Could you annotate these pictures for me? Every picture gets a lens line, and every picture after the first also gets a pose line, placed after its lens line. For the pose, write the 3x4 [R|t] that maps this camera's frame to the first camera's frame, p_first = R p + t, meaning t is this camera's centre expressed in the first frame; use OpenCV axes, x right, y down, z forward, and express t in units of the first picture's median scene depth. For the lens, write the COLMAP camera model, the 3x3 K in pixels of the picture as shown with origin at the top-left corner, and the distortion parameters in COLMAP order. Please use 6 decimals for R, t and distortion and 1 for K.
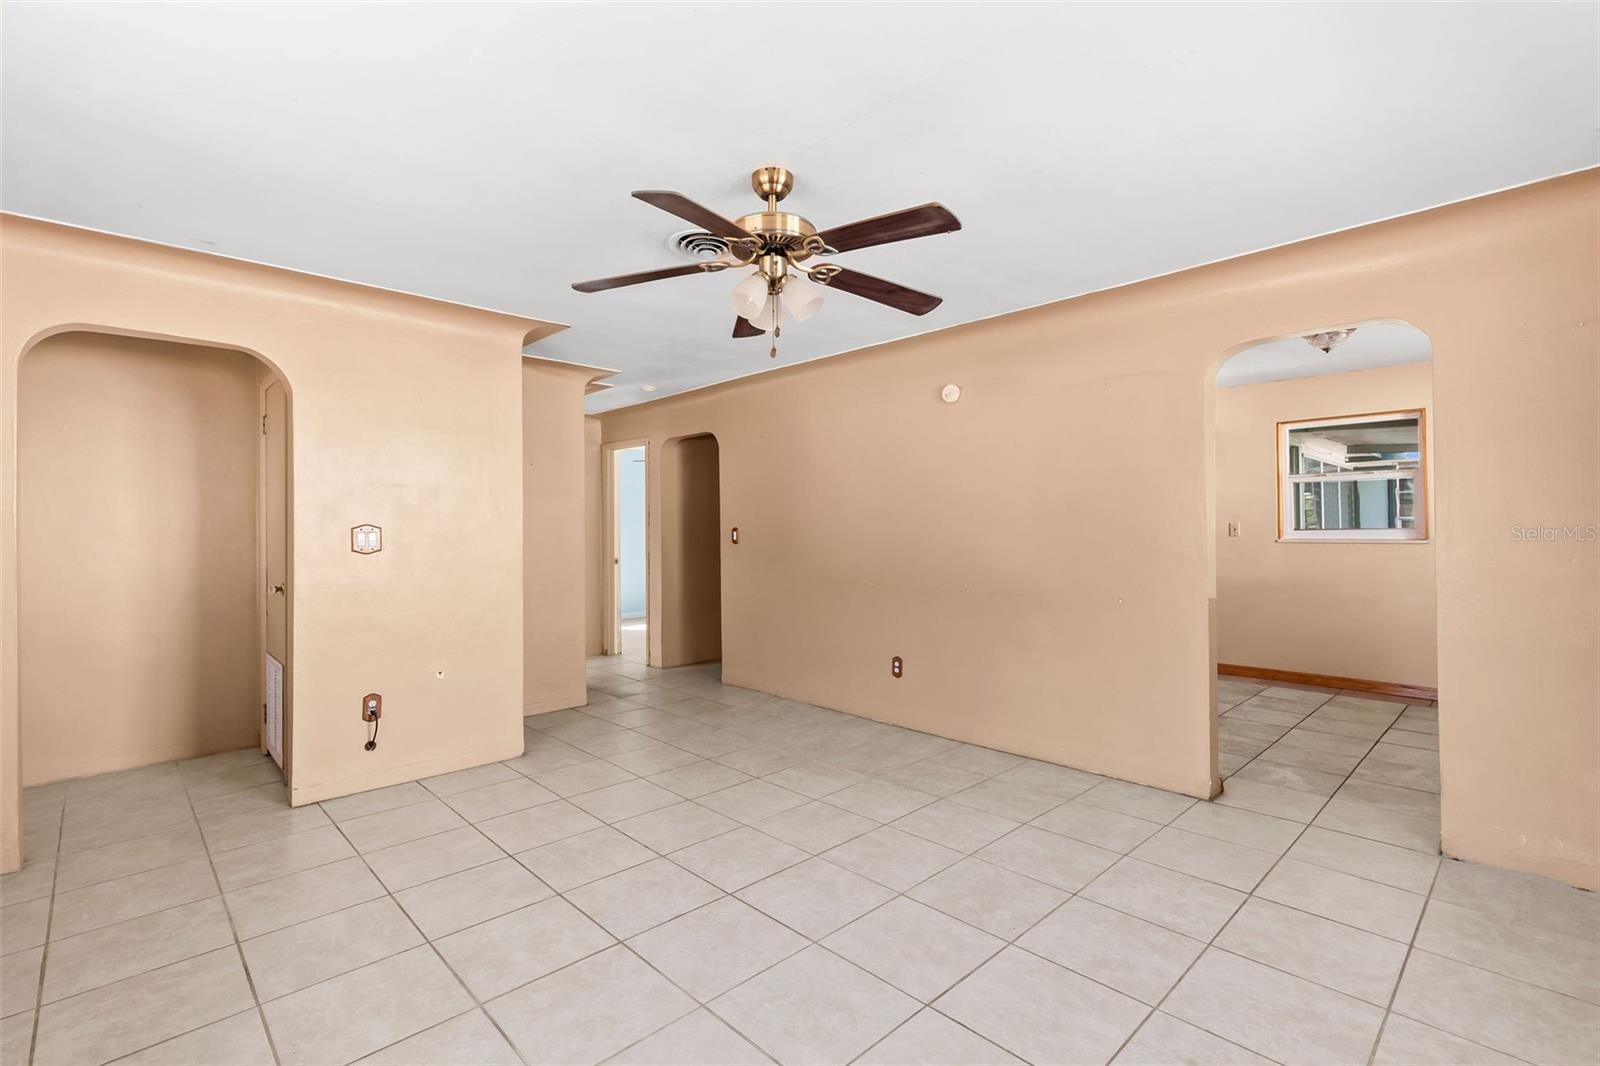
lens RADIAL K [[724.8, 0, 802.1], [0, 724.8, 529.8], [0, 0, 1]] dist [0.012044, -0.001107]
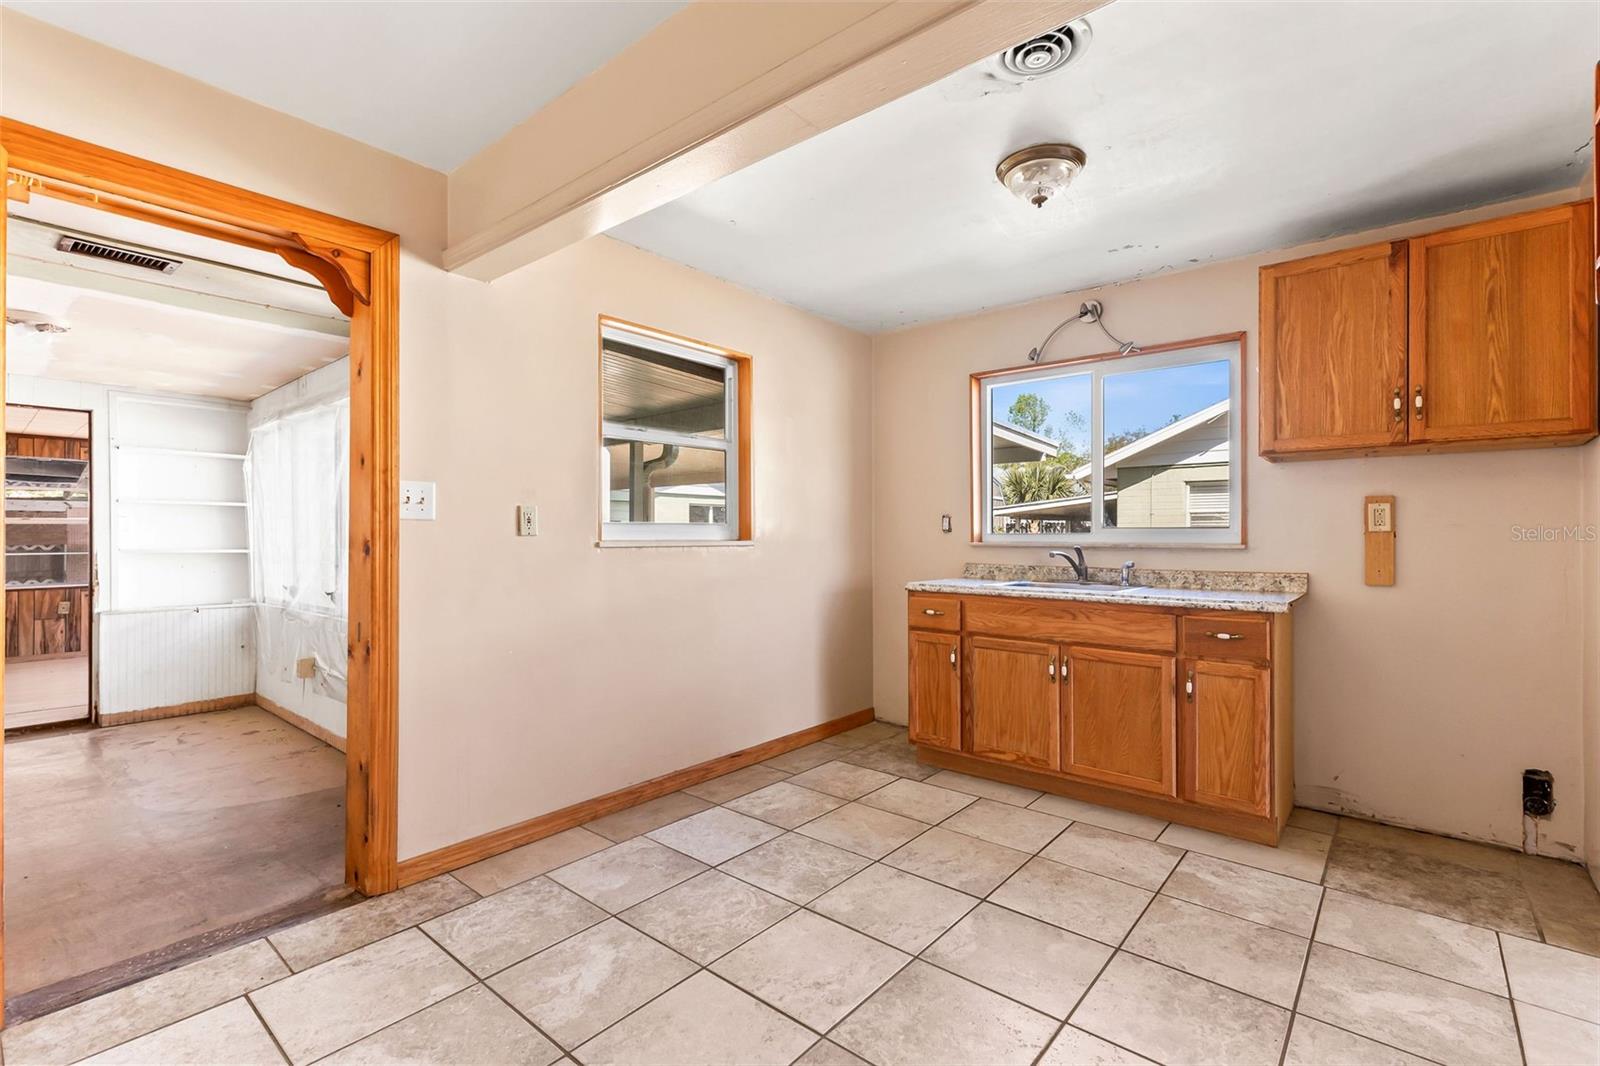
lens RADIAL K [[724.8, 0, 810.1], [0, 724.8, 532.2], [0, 0, 1]] dist [0.012044, -0.001107]
pose [[-0.113623, 0.012798, 0.993441, 0.212928], [0.001053, 0.999918, -0.012761, 0.020760], [-0.993523, -0.000404, -0.113627, 1.477443]]
